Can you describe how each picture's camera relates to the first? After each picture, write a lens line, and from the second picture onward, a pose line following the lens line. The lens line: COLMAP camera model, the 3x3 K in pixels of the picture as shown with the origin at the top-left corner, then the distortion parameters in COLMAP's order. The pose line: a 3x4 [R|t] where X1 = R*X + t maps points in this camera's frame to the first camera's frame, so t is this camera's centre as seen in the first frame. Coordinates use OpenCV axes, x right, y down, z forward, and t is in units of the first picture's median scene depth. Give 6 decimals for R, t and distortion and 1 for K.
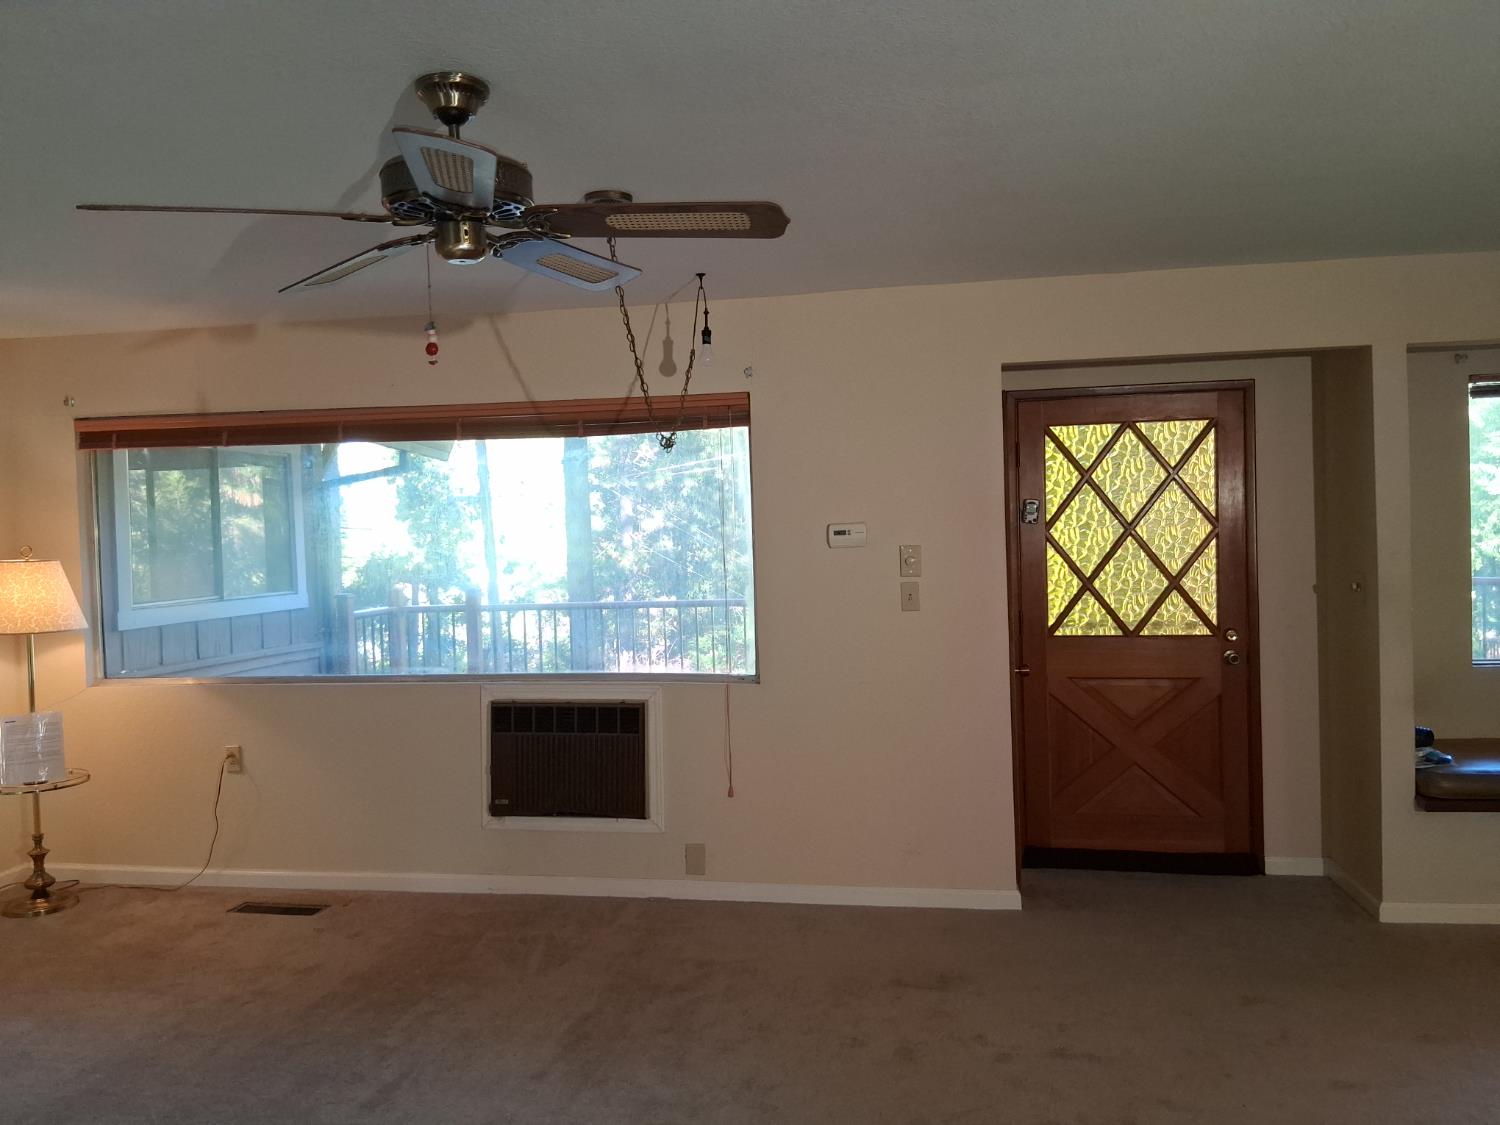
lens RADIAL K [[1116.8, 0, 757.9], [0, 1116.8, 561.2], [0, 0, 1]] dist [0.130610, -0.231673]
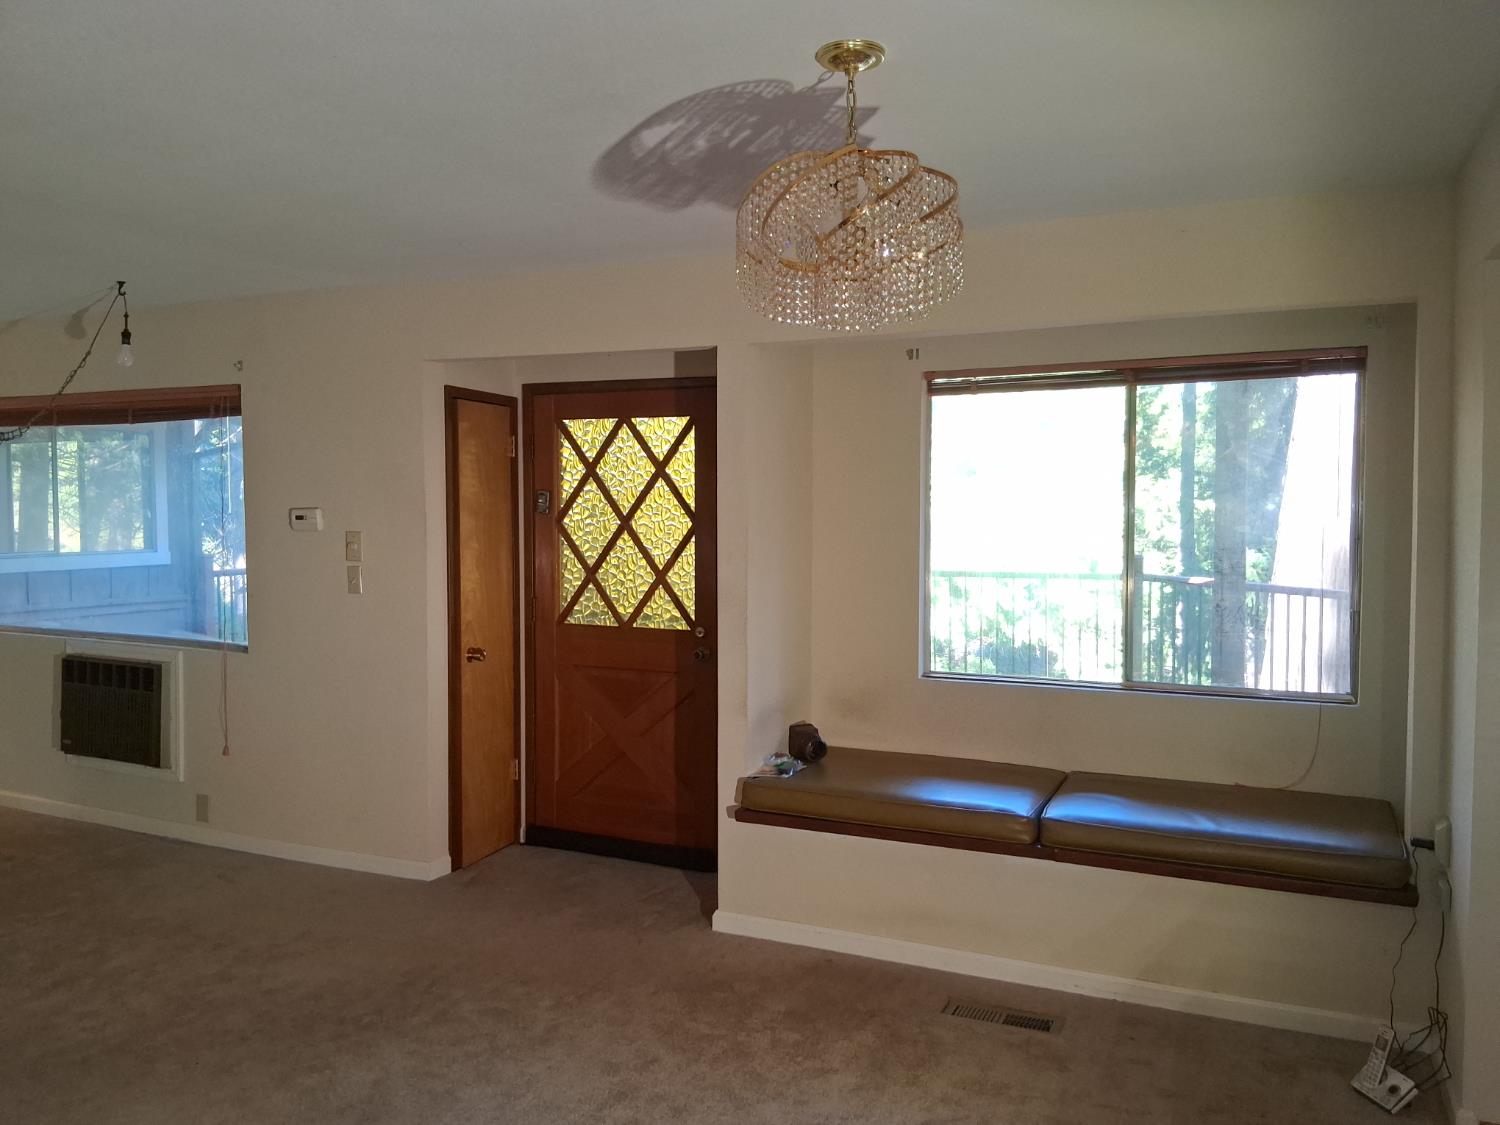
lens RADIAL K [[1116.8, 0, 757.9], [0, 1116.8, 561.2], [0, 0, 1]] dist [0.130610, -0.231673]
pose [[0.967952, 0.040333, -0.247876, 0.700239], [-0.032661, 0.998854, 0.034986, -0.033030], [0.249003, -0.025768, 0.968160, 0.054254]]
